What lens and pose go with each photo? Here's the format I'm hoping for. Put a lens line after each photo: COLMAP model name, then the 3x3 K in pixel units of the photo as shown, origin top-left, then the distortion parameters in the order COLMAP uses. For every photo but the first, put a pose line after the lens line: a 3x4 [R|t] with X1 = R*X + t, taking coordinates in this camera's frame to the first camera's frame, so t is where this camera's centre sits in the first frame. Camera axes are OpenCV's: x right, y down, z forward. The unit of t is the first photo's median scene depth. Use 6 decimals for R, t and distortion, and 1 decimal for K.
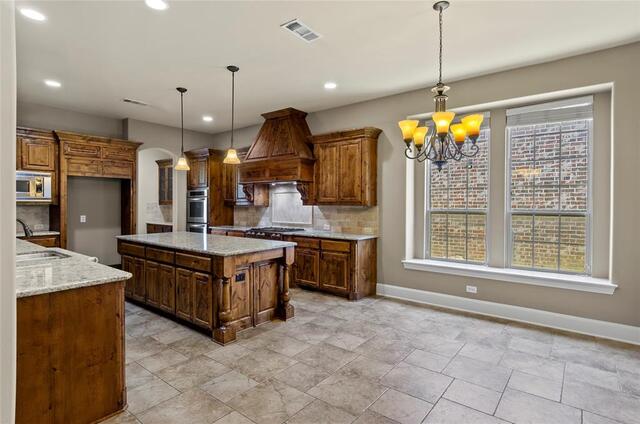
lens RADIAL K [[334.6, 0, 312.1], [0, 334.6, 205.5], [0, 0, 1]] dist [0.006583, -0.010030]
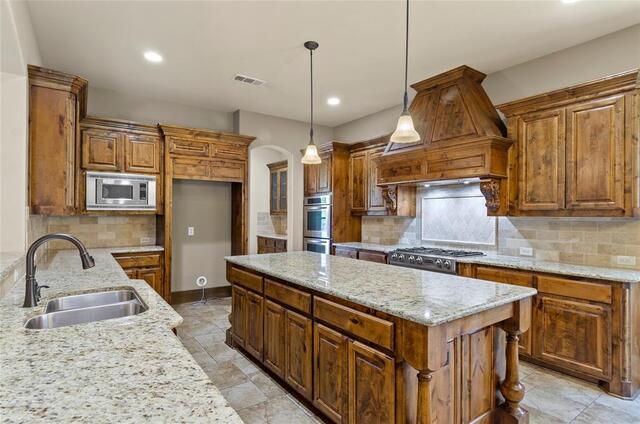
lens RADIAL K [[334.6, 0, 311.2], [0, 334.6, 215.0], [0, 0, 1]] dist [0.006583, -0.010030]
pose [[0.959054, 0.002301, -0.283213, -0.178506], [-0.003240, 0.999991, -0.002847, 0.001063], [0.283204, 0.003648, 0.959053, 0.318218]]
